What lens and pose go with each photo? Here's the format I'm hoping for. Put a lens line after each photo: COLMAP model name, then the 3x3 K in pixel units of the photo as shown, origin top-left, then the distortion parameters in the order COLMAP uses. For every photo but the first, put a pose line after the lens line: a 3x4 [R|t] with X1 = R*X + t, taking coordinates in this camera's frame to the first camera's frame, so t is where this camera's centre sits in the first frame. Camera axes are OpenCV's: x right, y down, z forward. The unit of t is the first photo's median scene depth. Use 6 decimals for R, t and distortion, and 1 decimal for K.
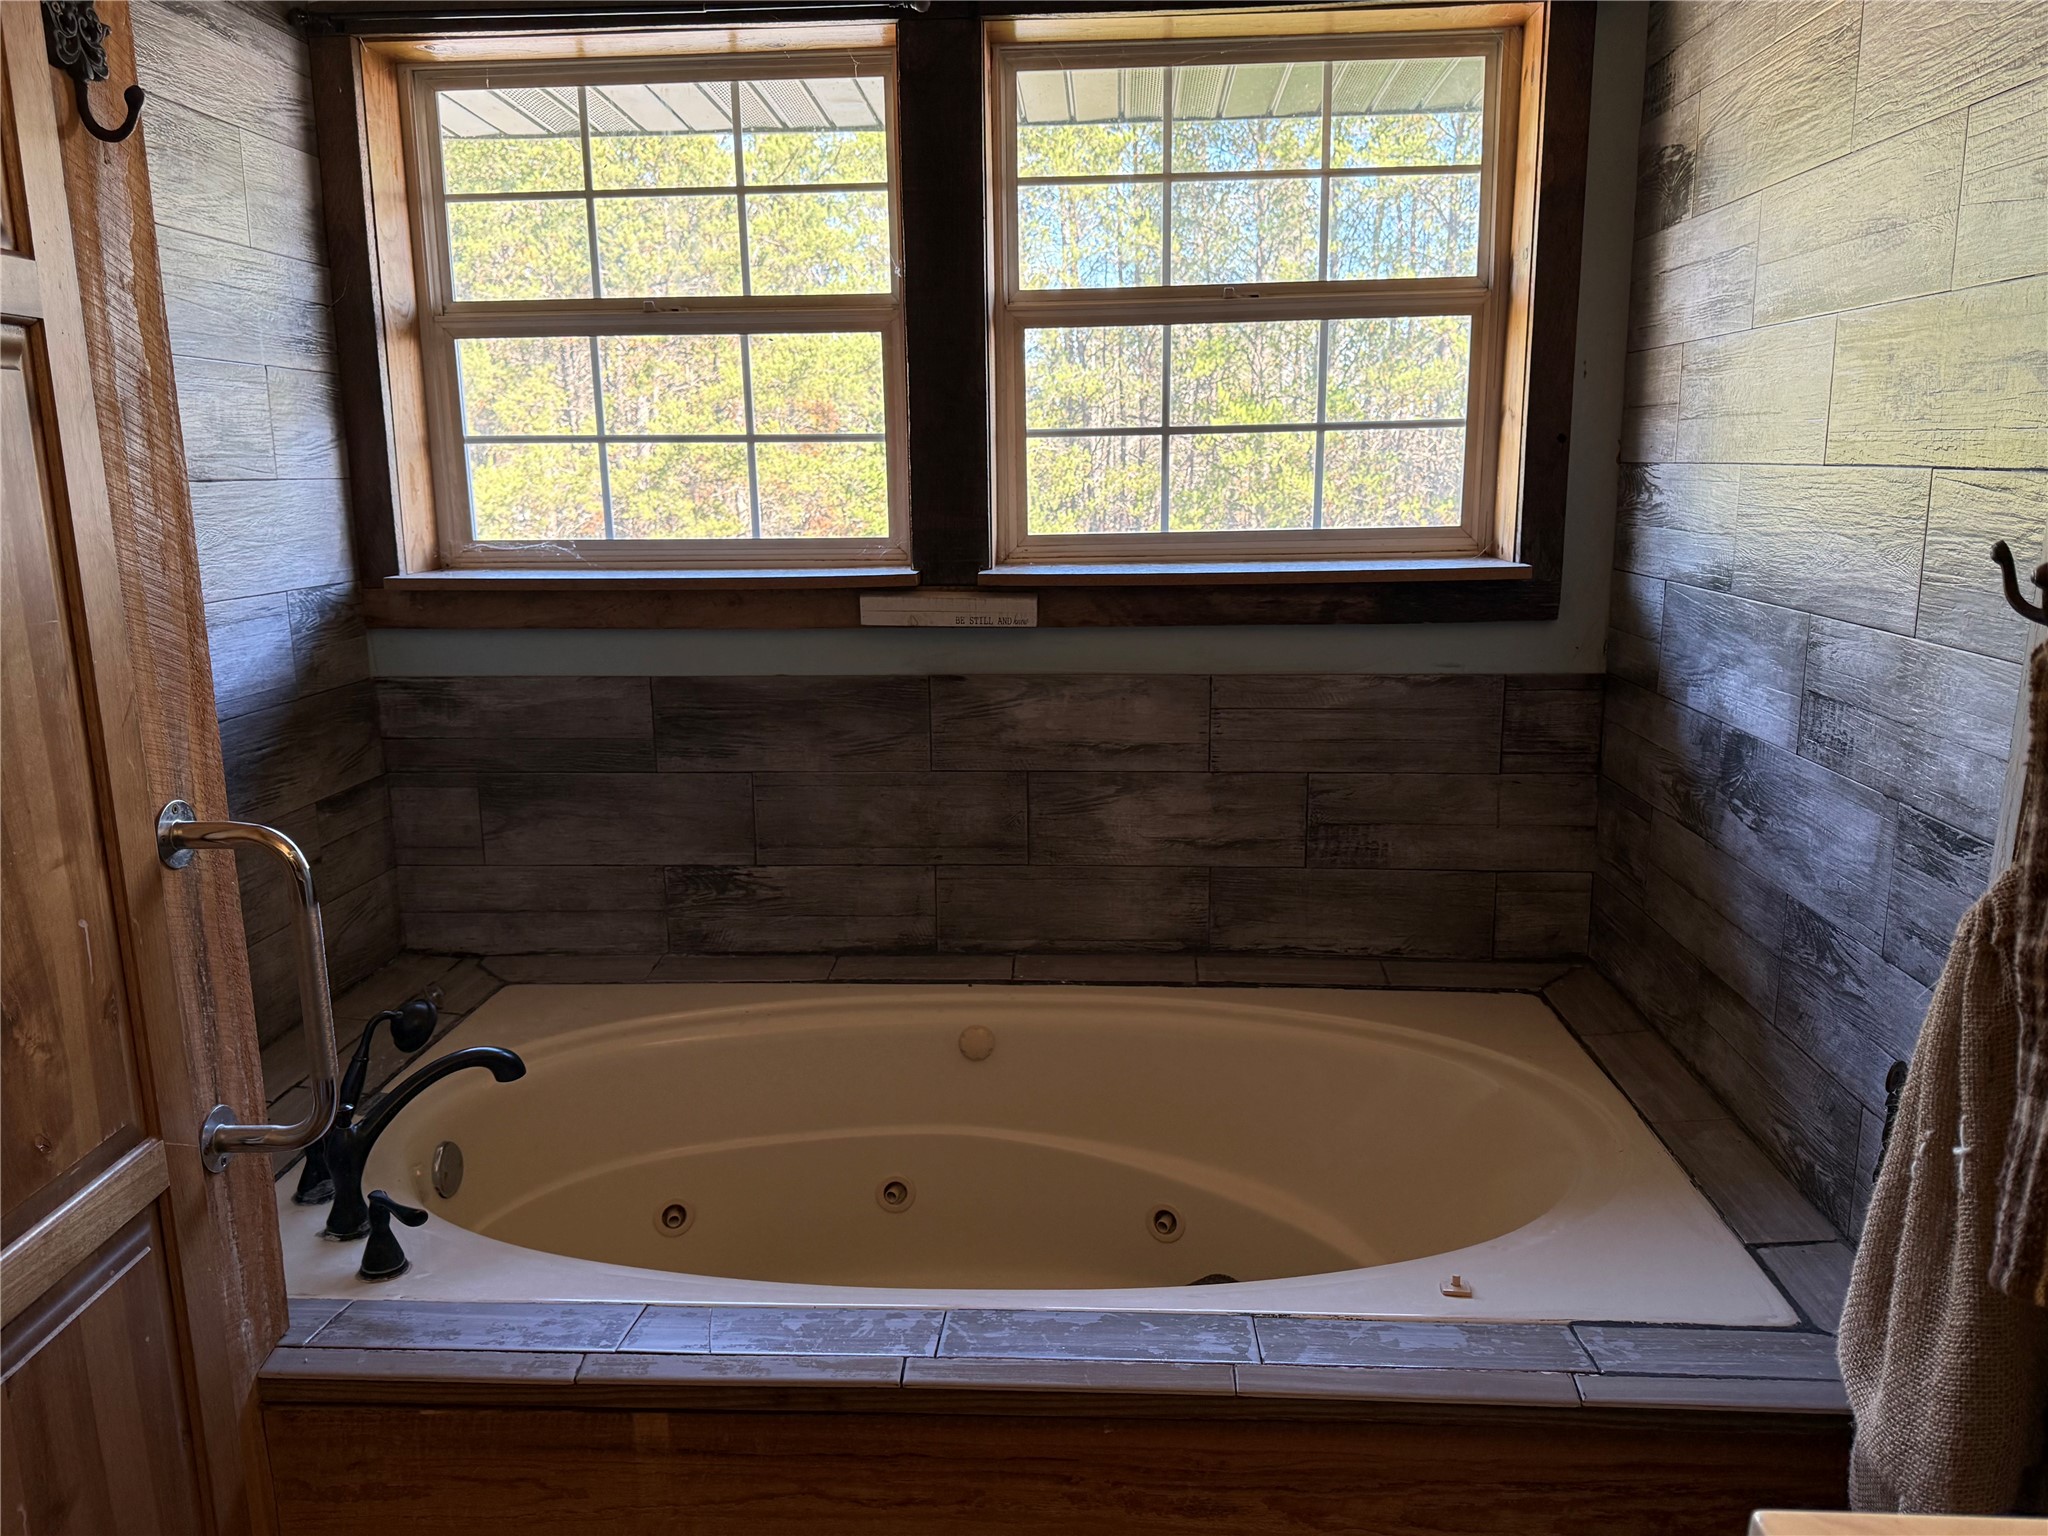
lens RADIAL K [[1519.9, 0, 1020.4], [0, 1519.9, 775.9], [0, 0, 1]] dist [0.111897, -0.181463]
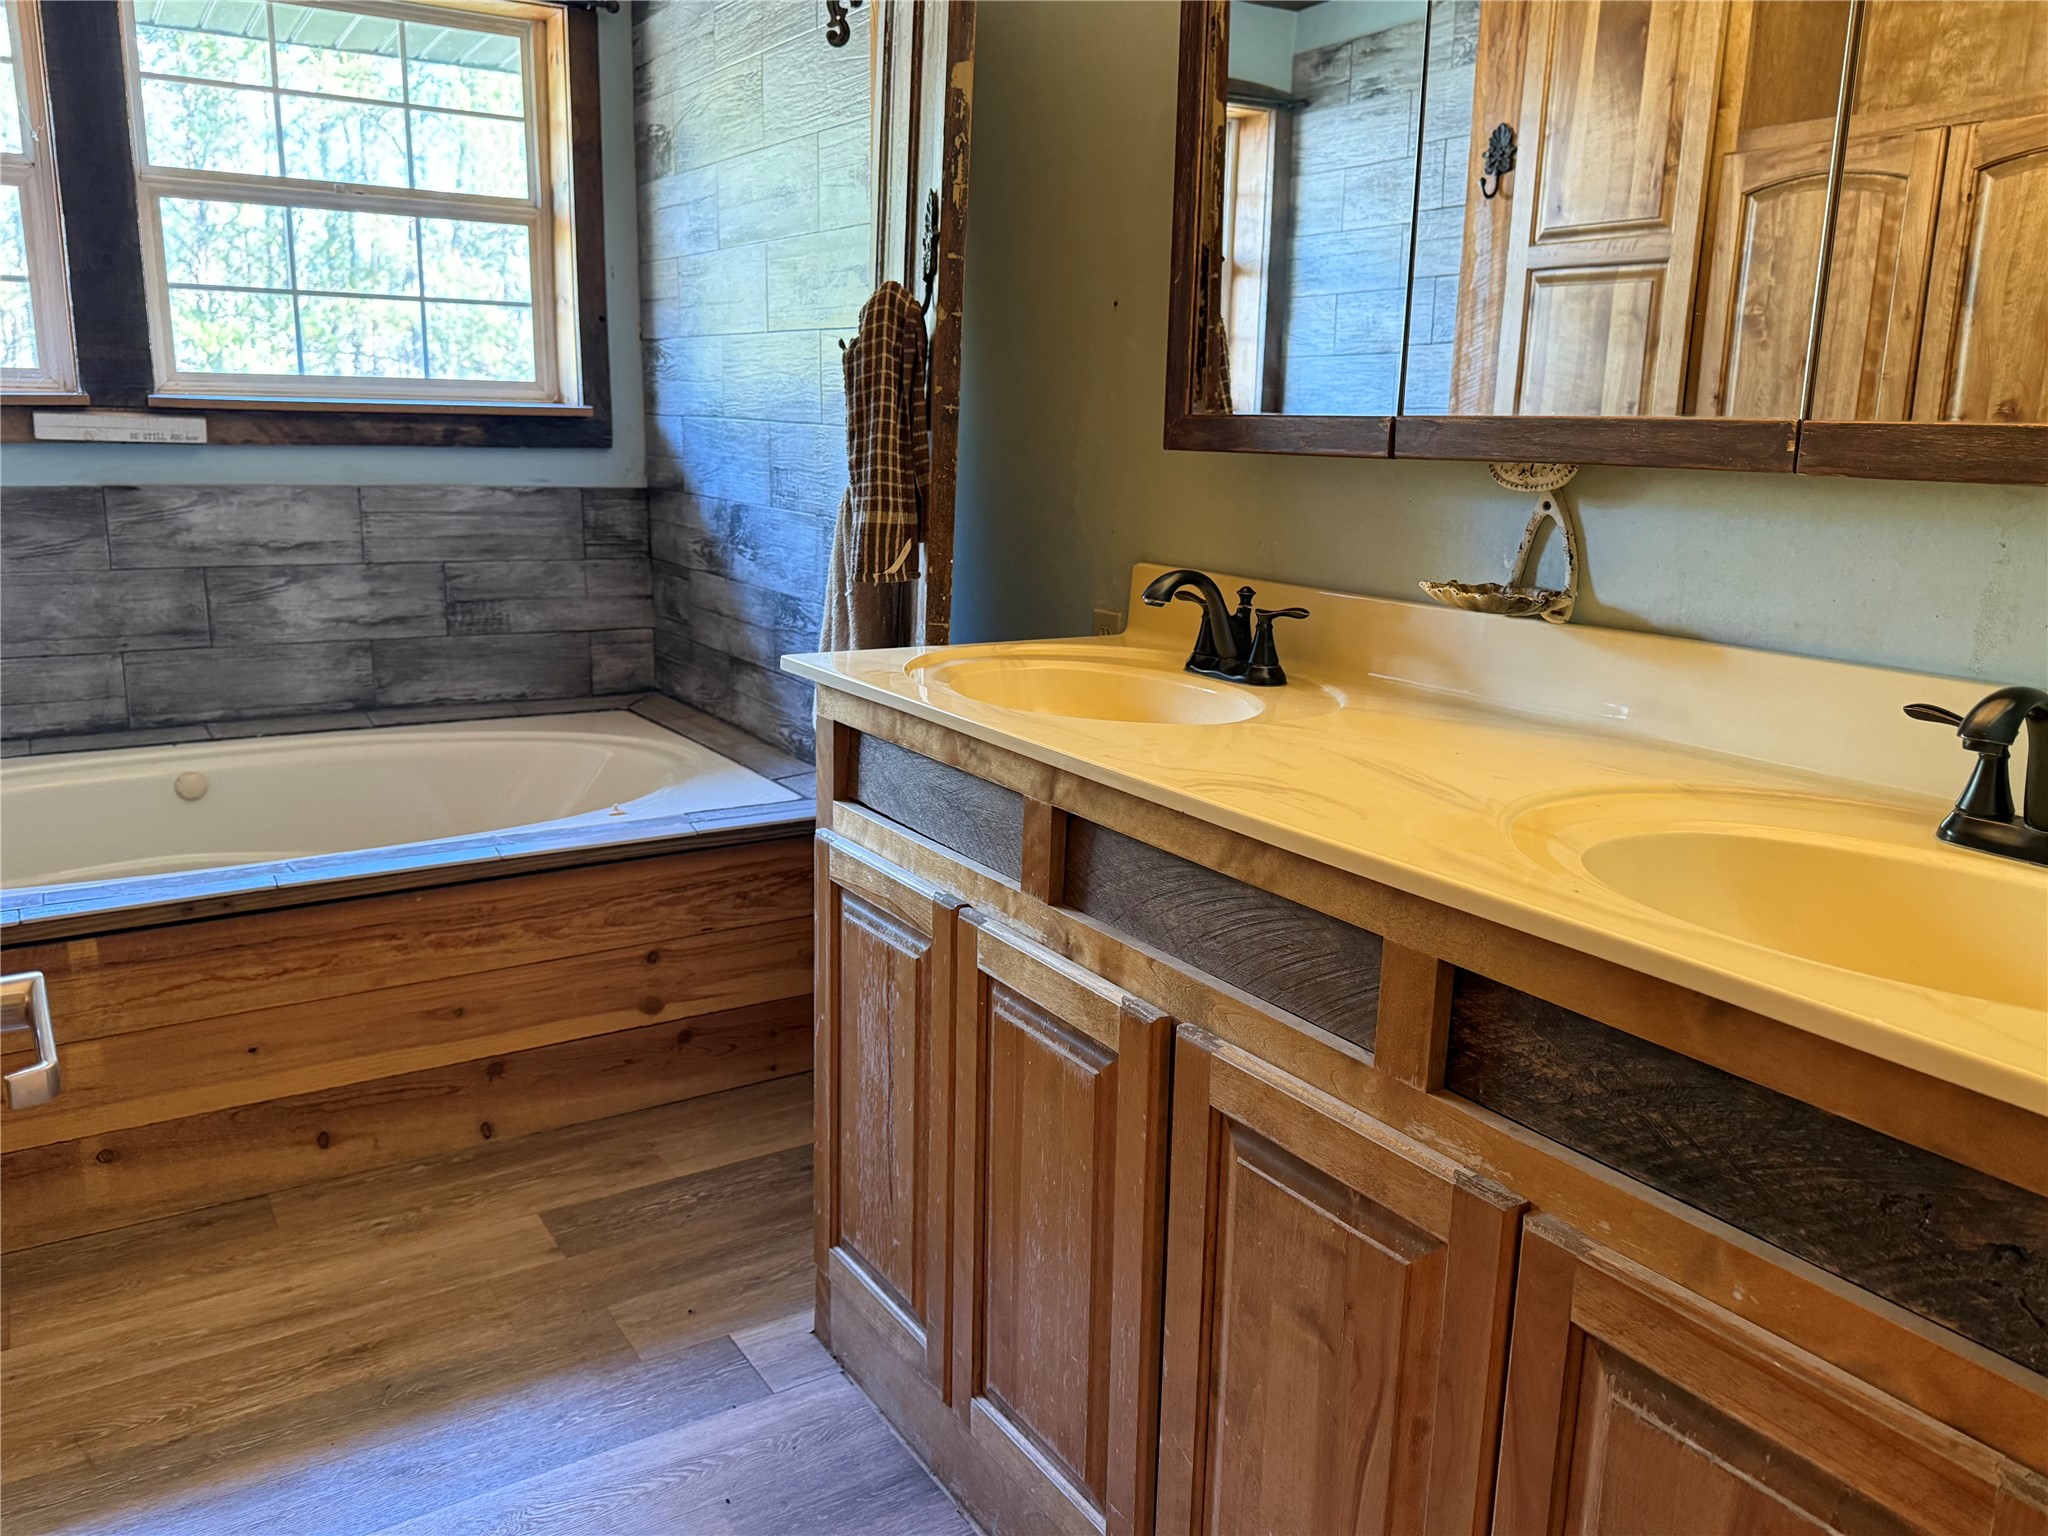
lens RADIAL K [[1574.2, 0, 1054.5], [0, 1574.2, 760.8], [0, 0, 1]] dist [0.001113, -0.005419]
pose [[0.800015, -0.100243, 0.591547, -0.211259], [0.090023, 0.994838, 0.046836, 0.153015], [-0.593188, 0.015783, 0.804909, -0.404012]]
